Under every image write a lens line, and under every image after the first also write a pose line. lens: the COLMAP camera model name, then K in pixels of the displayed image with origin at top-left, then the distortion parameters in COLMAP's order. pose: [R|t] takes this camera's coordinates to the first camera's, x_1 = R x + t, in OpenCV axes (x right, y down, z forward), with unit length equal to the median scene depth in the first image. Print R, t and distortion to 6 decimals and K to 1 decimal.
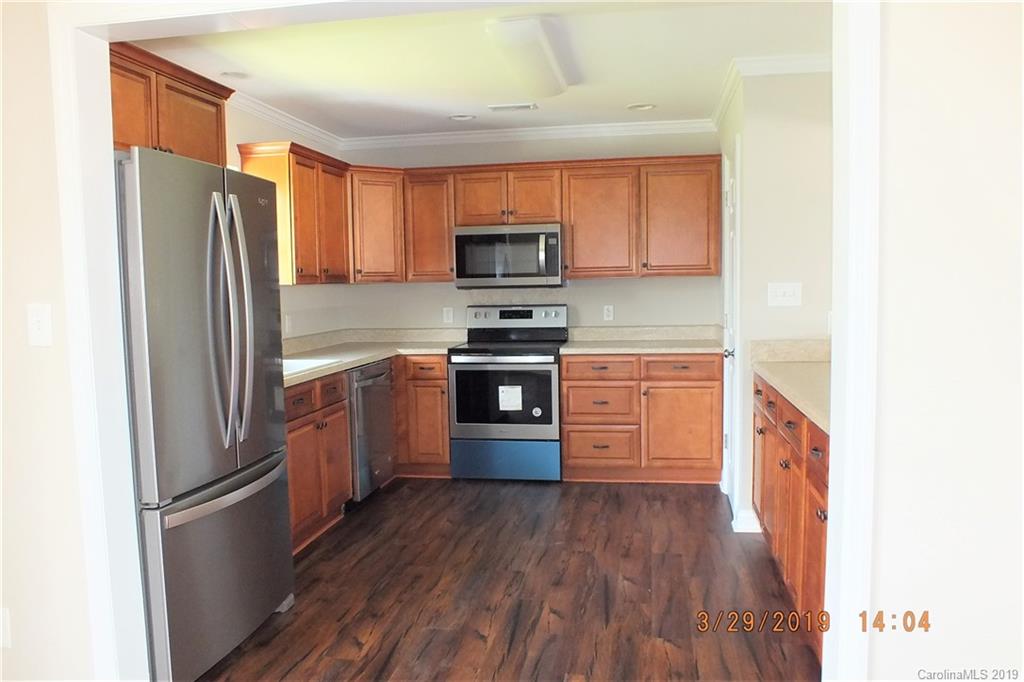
lens RADIAL K [[791.9, 0, 514.2], [0, 791.9, 340.9], [0, 0, 1]] dist [-0.082201, 0.066595]
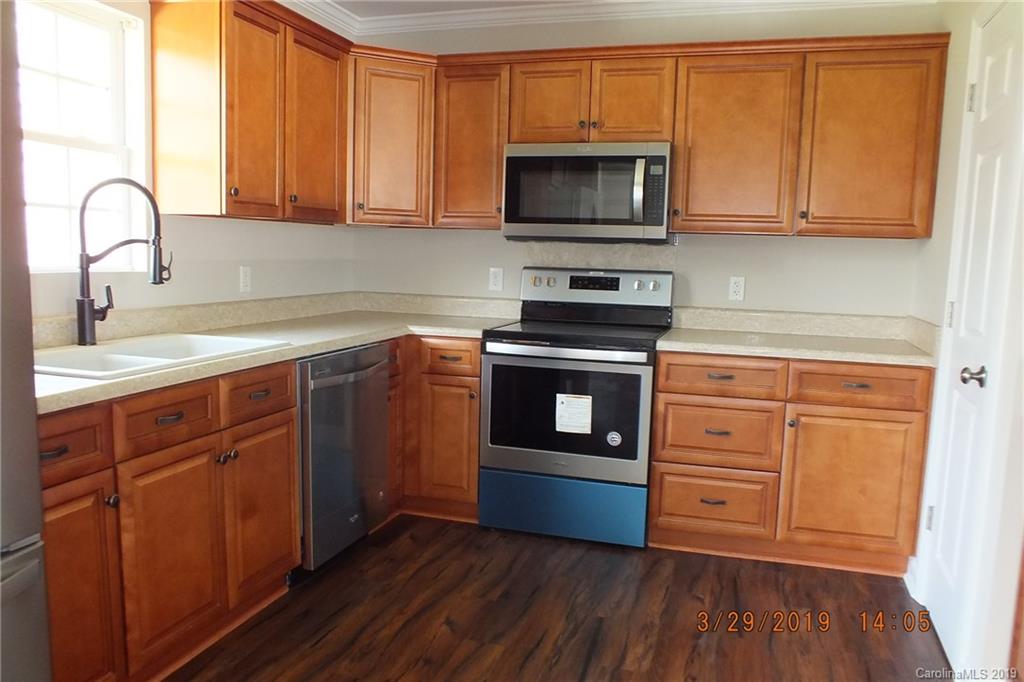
lens RADIAL K [[791.9, 0, 516.6], [0, 791.9, 341.6], [0, 0, 1]] dist [-0.082201, 0.066595]
pose [[0.990351, 0.061790, -0.124047, 0.024766], [-0.056715, 0.997419, 0.044039, -0.011063], [0.126448, -0.036578, 0.991299, 0.362895]]
